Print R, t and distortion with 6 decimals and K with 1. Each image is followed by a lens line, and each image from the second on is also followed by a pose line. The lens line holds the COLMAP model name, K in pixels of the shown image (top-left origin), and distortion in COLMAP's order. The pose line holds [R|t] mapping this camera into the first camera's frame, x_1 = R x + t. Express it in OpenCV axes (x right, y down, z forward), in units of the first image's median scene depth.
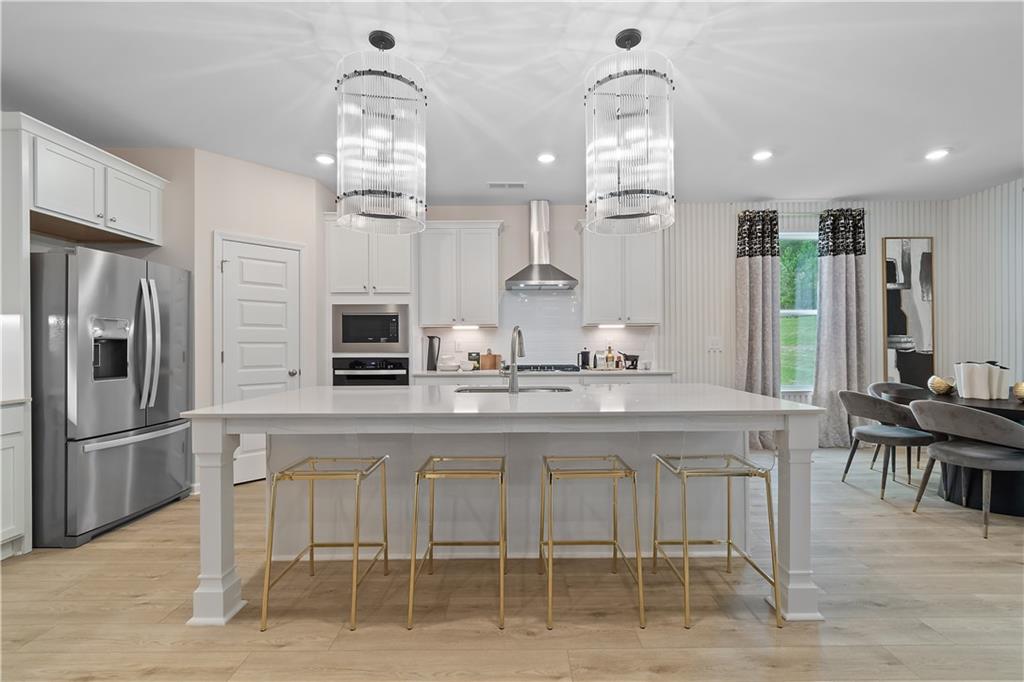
lens RADIAL K [[454.5, 0, 511.9], [0, 454.5, 344.8], [0, 0, 1]] dist [-0.001387, -0.000681]
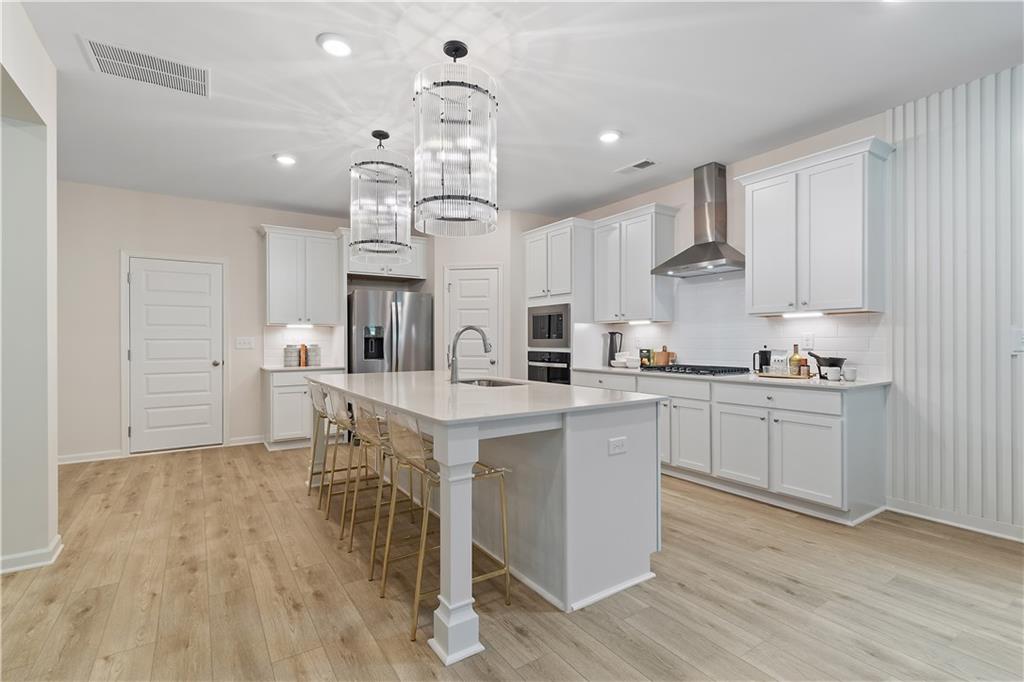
lens RADIAL K [[475.5, 0, 516.5], [0, 475.5, 339.9], [0, 0, 1]] dist [0.001249, 0.000134]
pose [[0.557329, 0.002338, -0.830288, 0.585524], [-0.001497, 0.999997, 0.001811, -0.003587], [0.830290, 0.000234, 0.557331, 0.237979]]
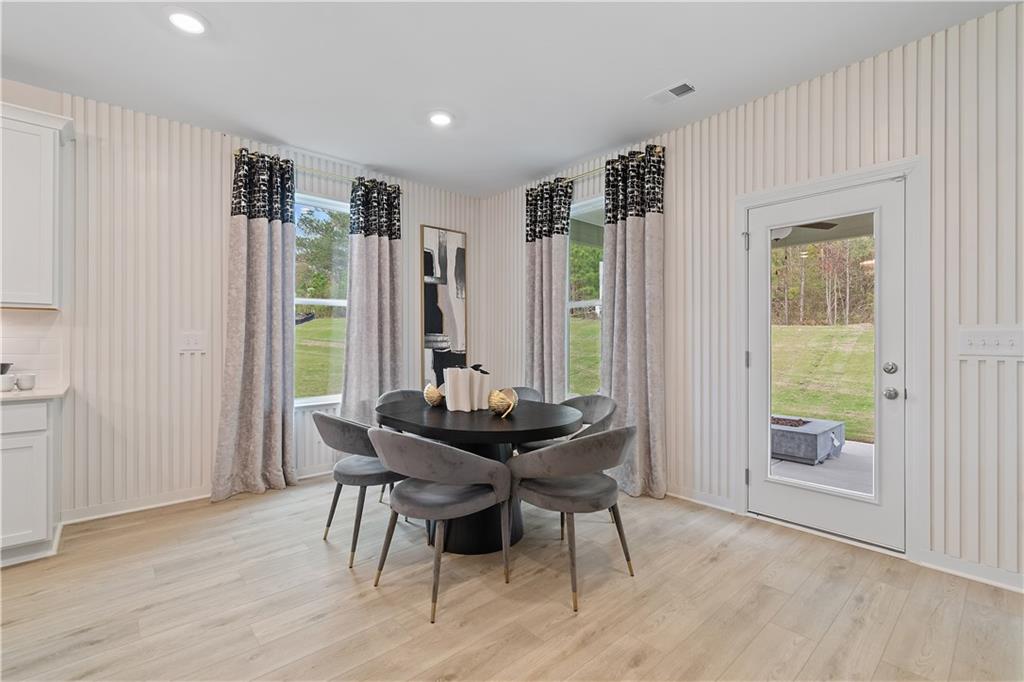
lens RADIAL K [[457.2, 0, 516.3], [0, 457.2, 339.3], [0, 0, 1]] dist [0.000203, -0.000072]
pose [[0.738544, 0.009037, 0.674145, 0.356710], [-0.005442, 0.999957, -0.007443, -0.003854], [-0.674183, 0.001828, 0.738562, 0.210516]]
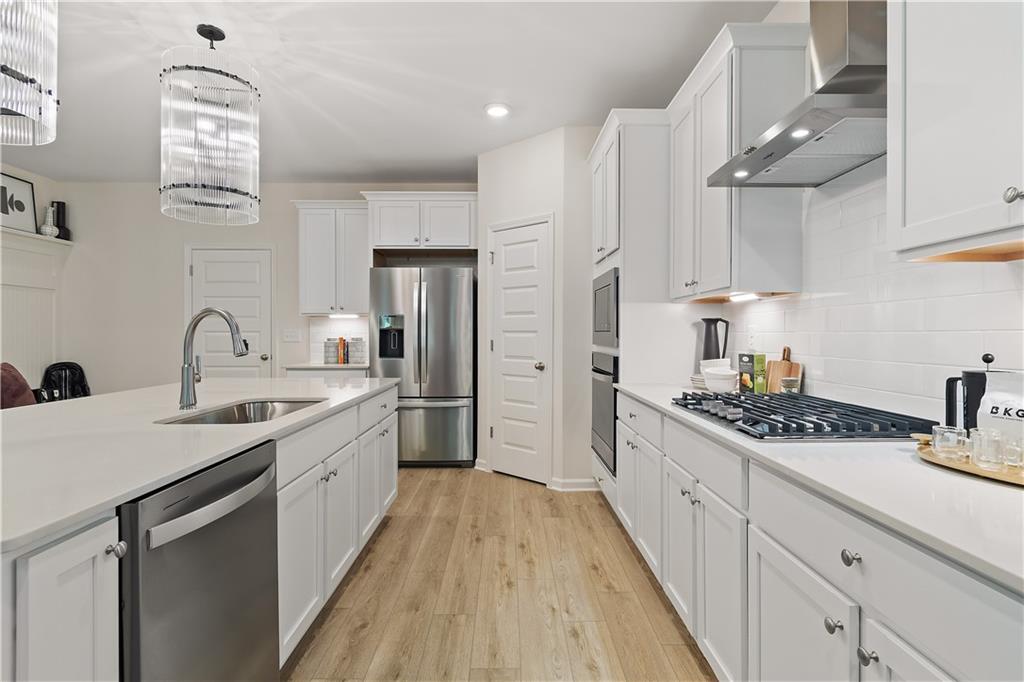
lens RADIAL K [[523.5, 0, 512.0], [0, 523.5, 336.9], [0, 0, 1]] dist [-0.000724, -0.000068]
pose [[0.016082, 0.009022, -0.999830, 0.417628], [-0.005054, 0.999947, 0.008942, -0.002817], [0.999858, 0.004909, 0.016127, 0.773573]]
